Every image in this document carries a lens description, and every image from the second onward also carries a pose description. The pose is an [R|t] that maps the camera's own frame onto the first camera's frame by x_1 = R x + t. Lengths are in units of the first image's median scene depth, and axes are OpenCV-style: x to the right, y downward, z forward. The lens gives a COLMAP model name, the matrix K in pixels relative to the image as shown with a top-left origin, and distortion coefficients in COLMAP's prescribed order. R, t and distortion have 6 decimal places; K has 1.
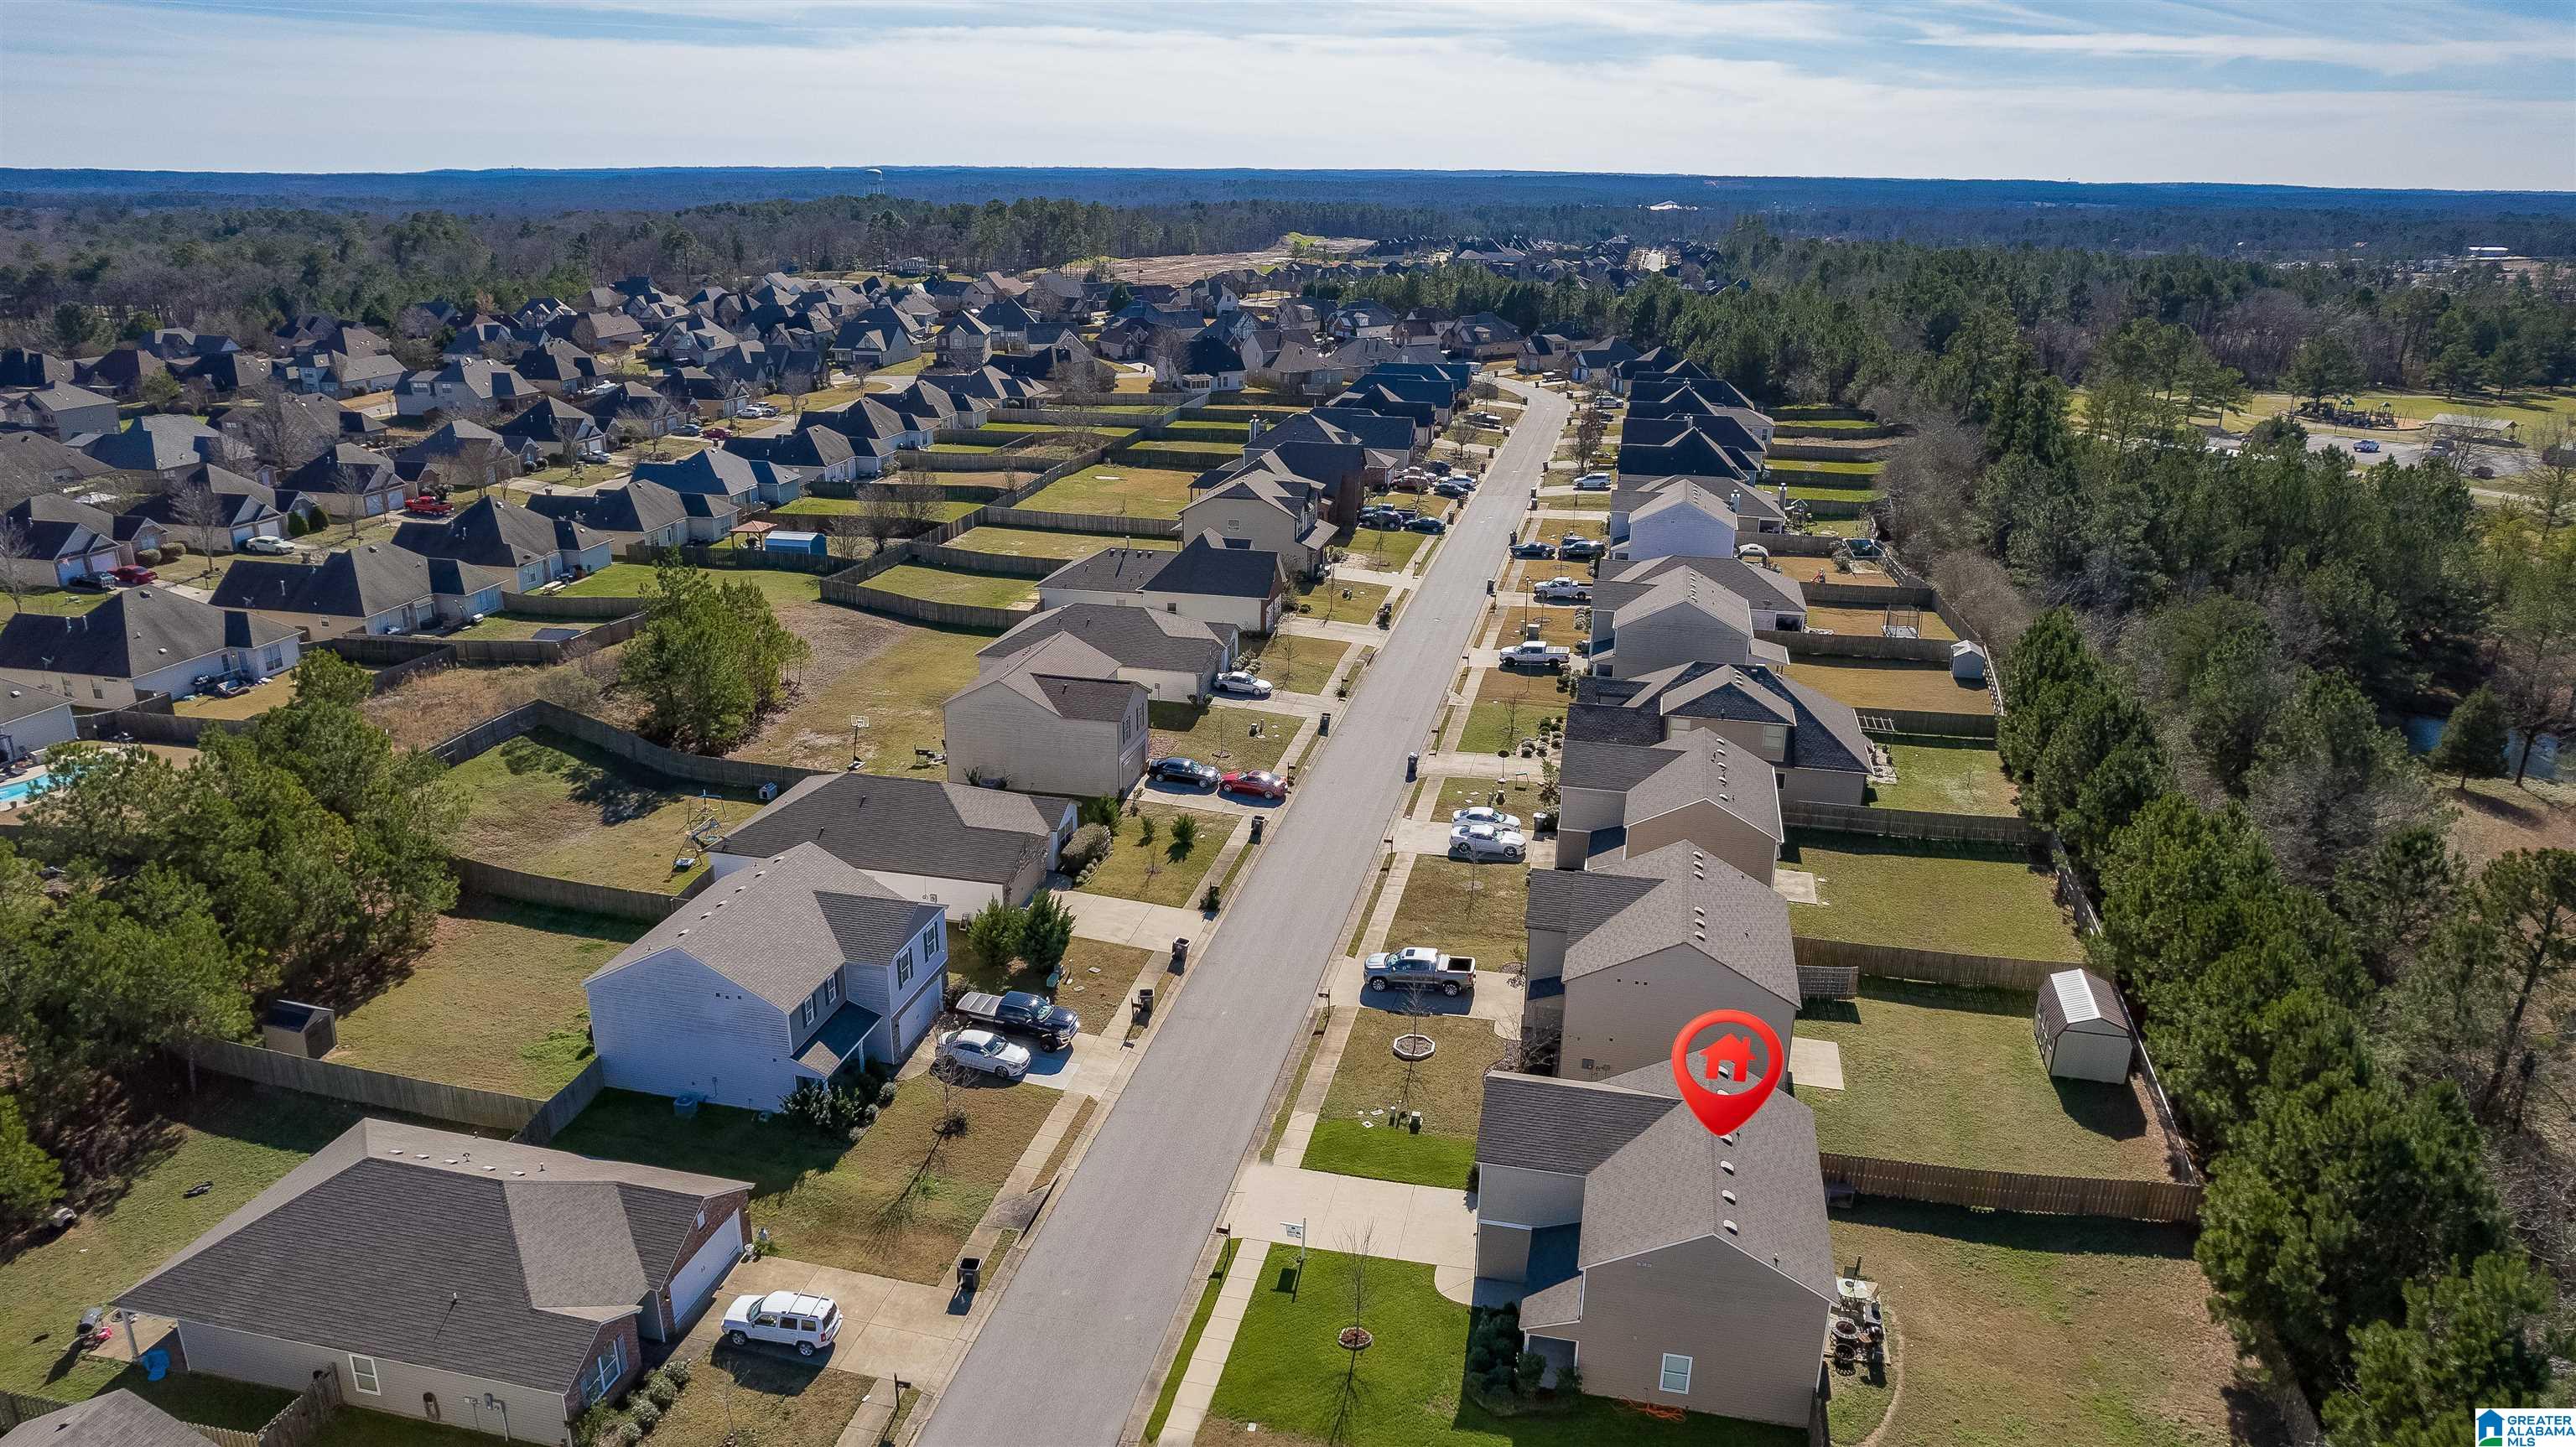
lens RADIAL K [[1633.6, 0, 1274.9], [0, 1633.6, 717.0], [0, 0, 1]] dist [-0.083728, 0.074600]
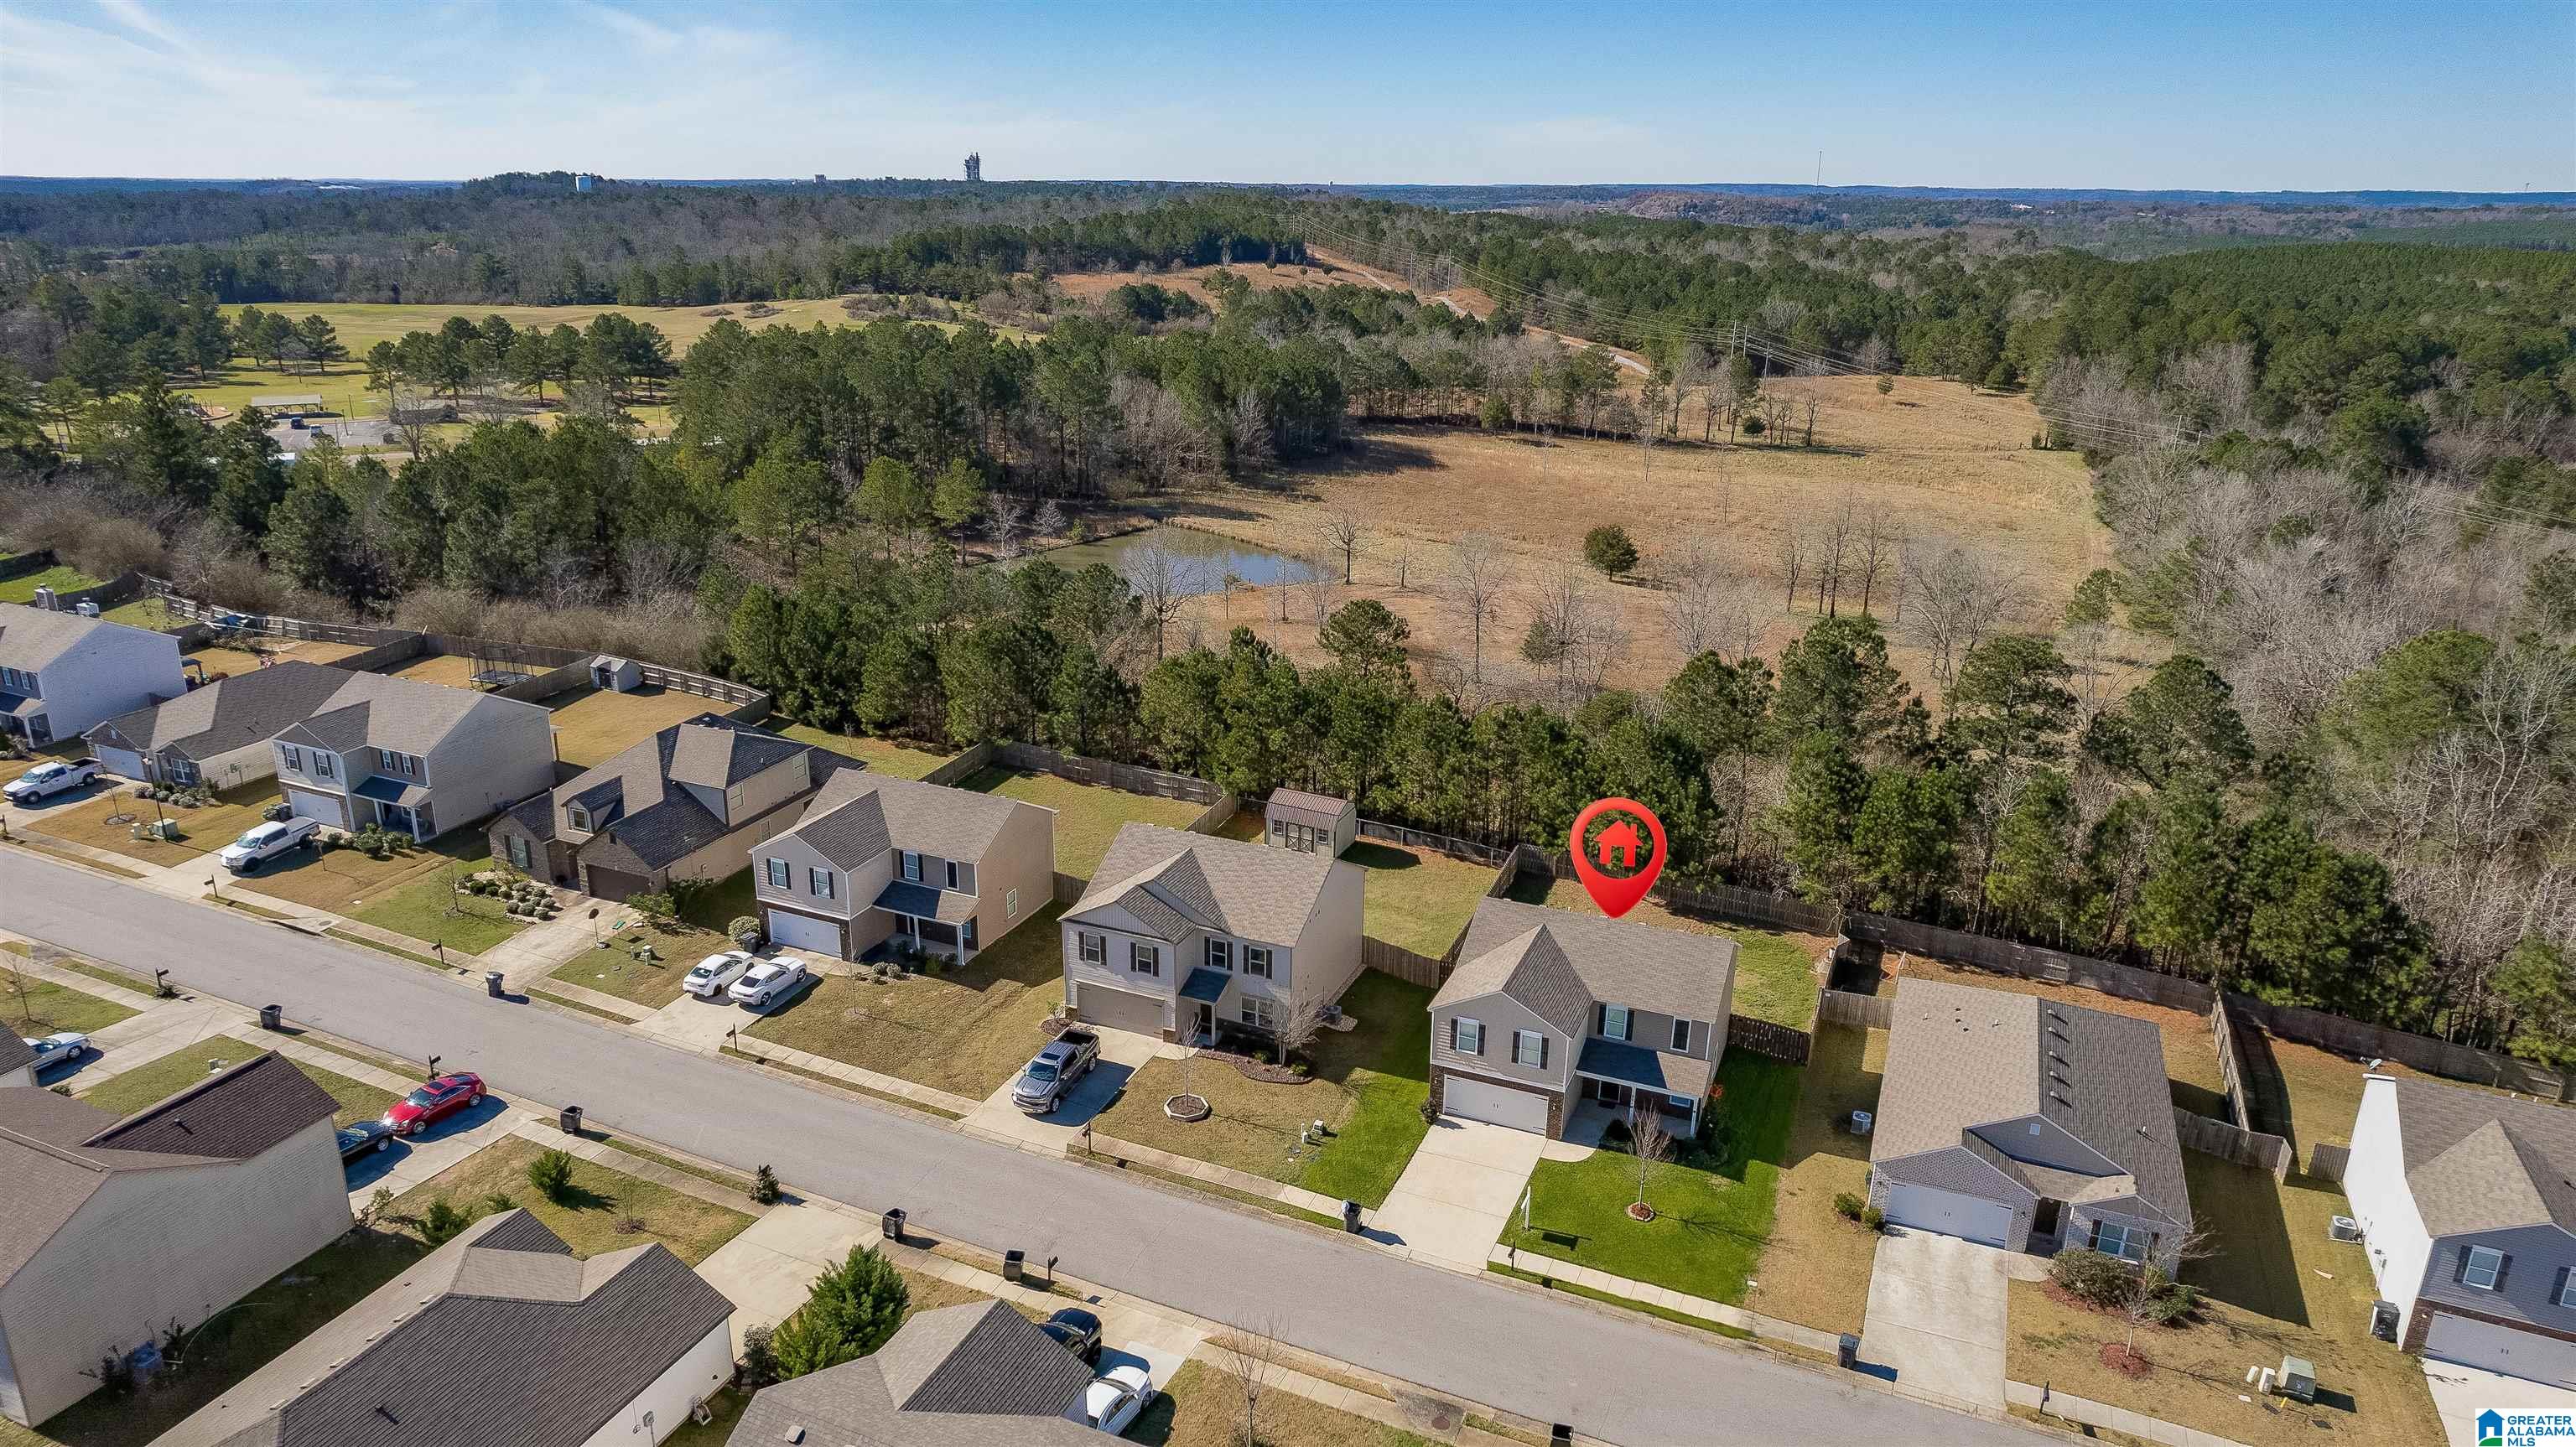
lens RADIAL K [[1597.3, 0, 1288.0], [0, 1597.3, 723.5], [0, 0, 1]] dist [-0.057682, -0.000407]
pose [[0.184710, -0.323077, 0.928172, -0.552221], [0.304729, 0.916705, 0.258443, -0.180821], [-0.934357, 0.235103, 0.267776, 0.501436]]
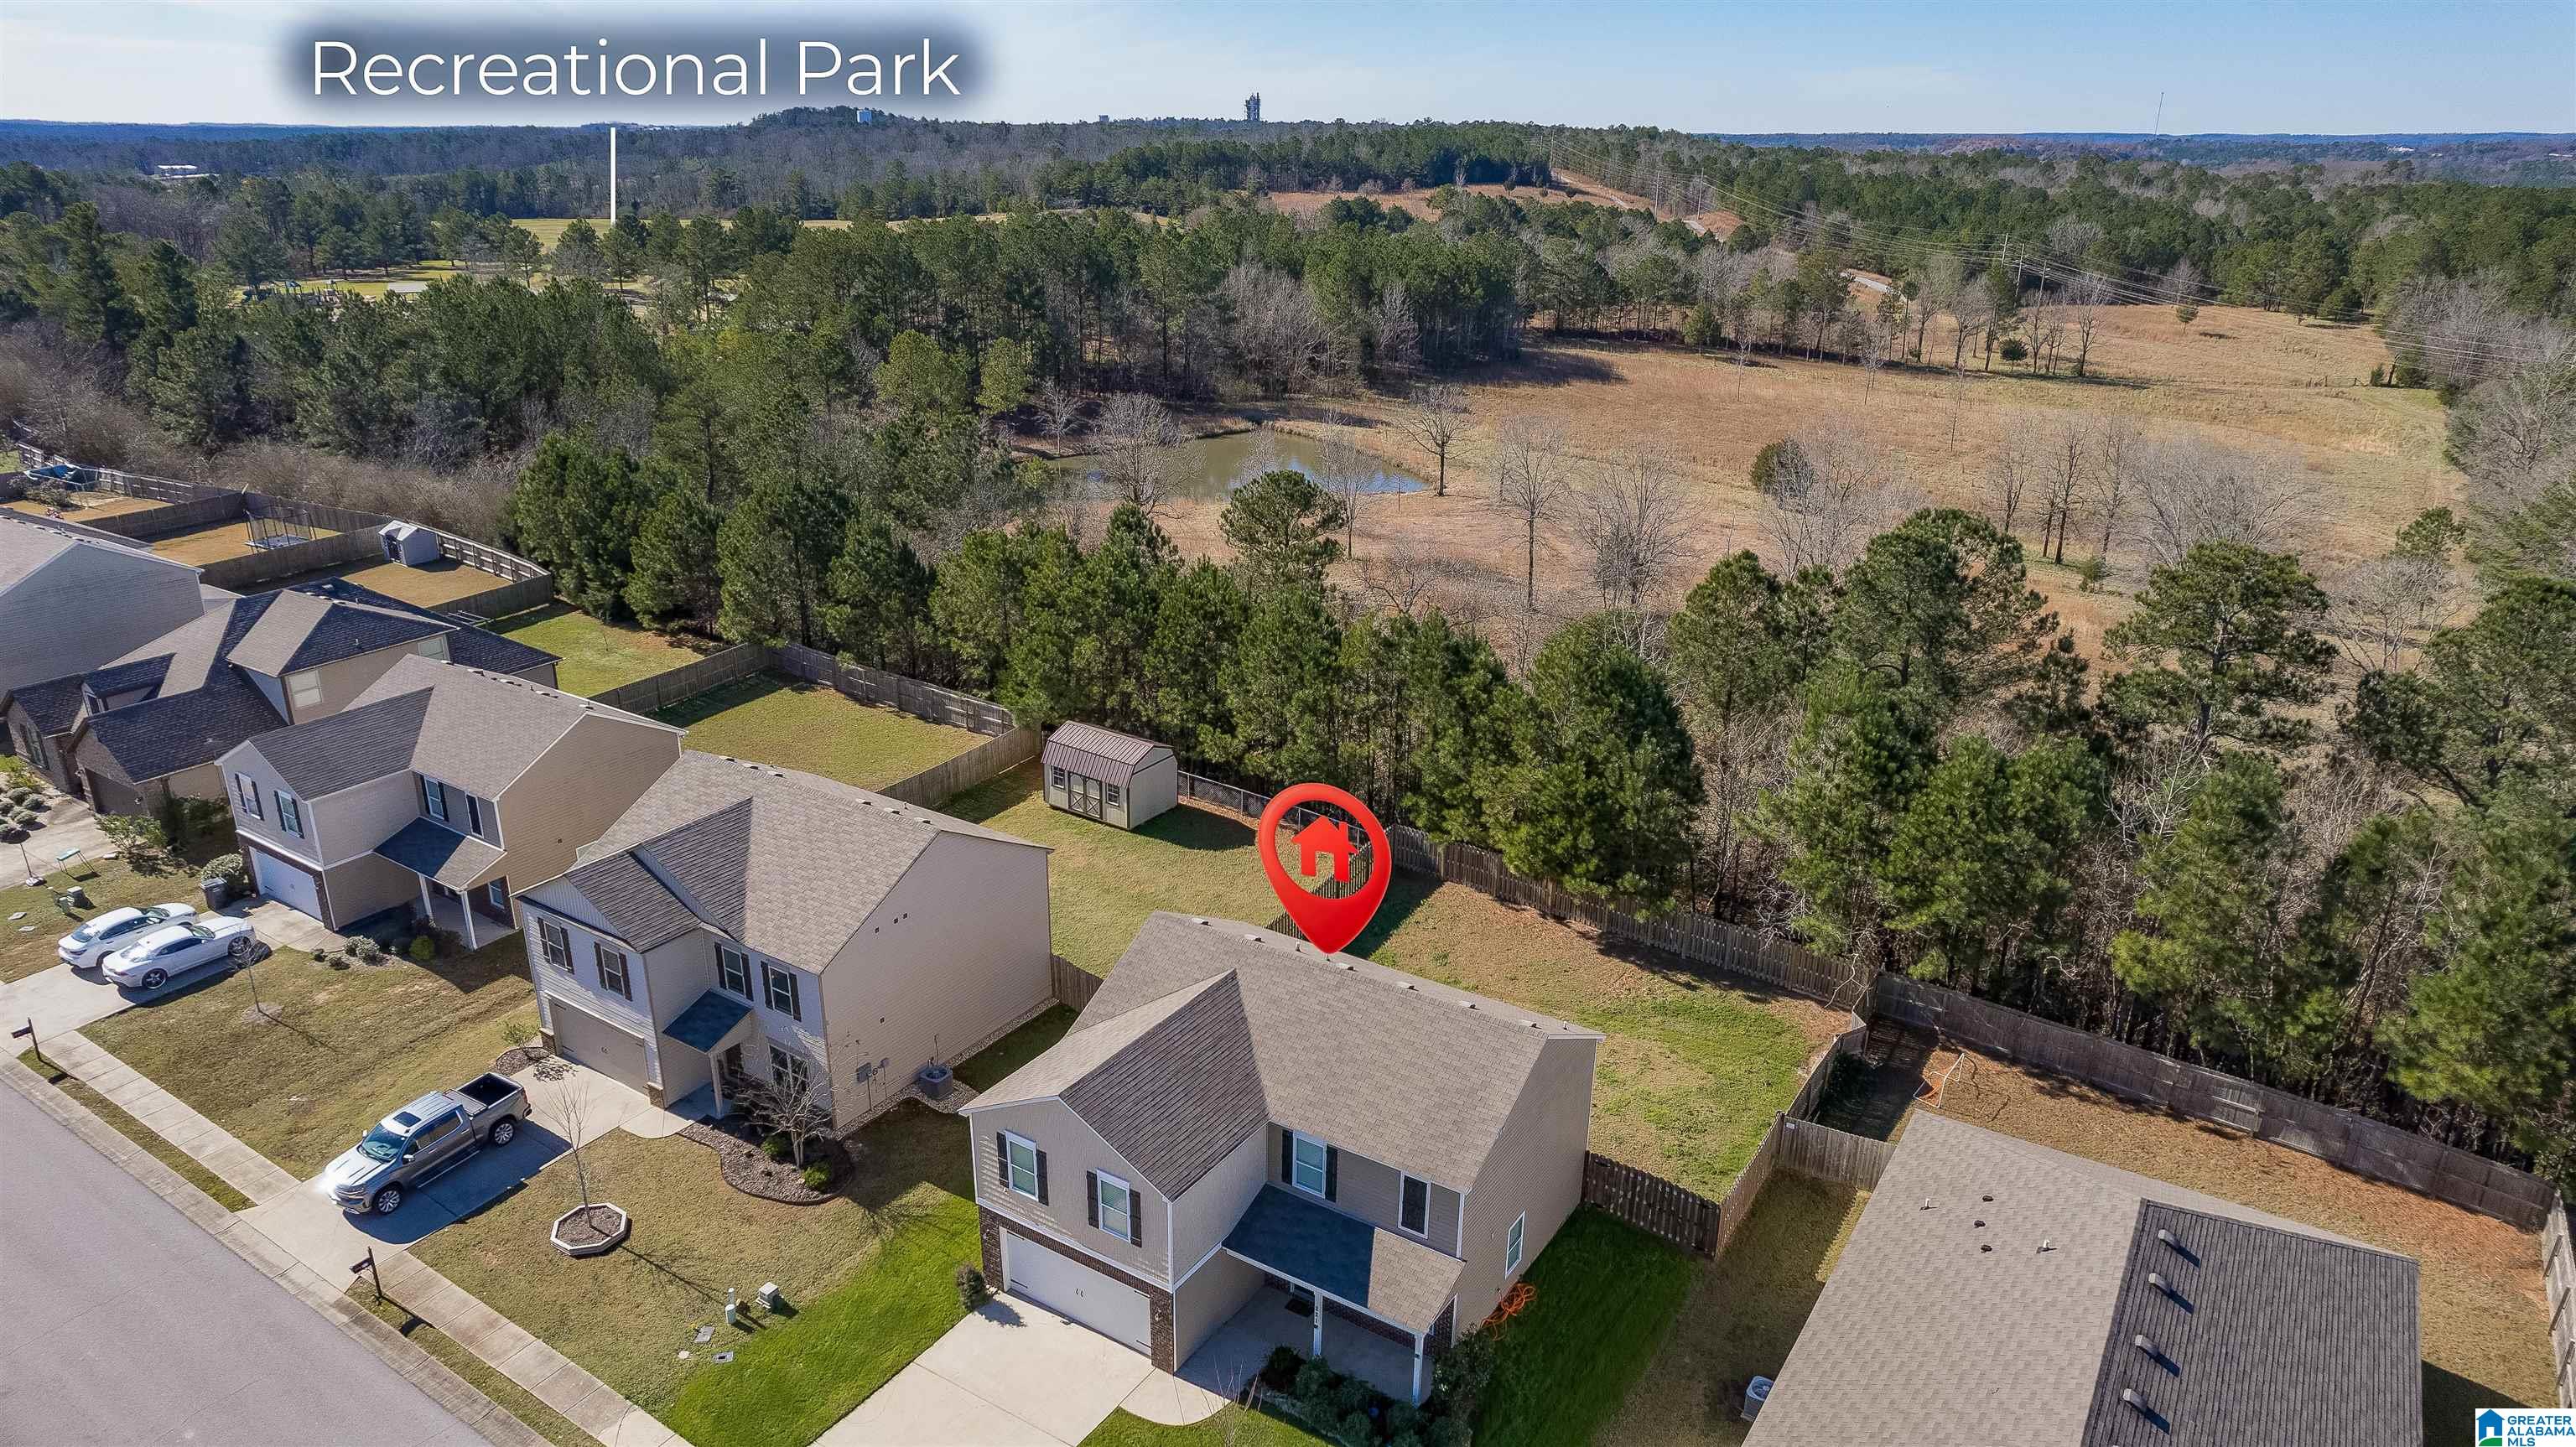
lens RADIAL K [[1633.6, 0, 1274.9], [0, 1633.6, 717.0], [0, 0, 1]] dist [-0.083728, 0.074600]
pose [[0.346414, -0.331659, 0.877496, -0.209561], [0.294294, 0.926615, 0.234044, -0.020156], [-0.890724, 0.177166, 0.418597, 0.405666]]
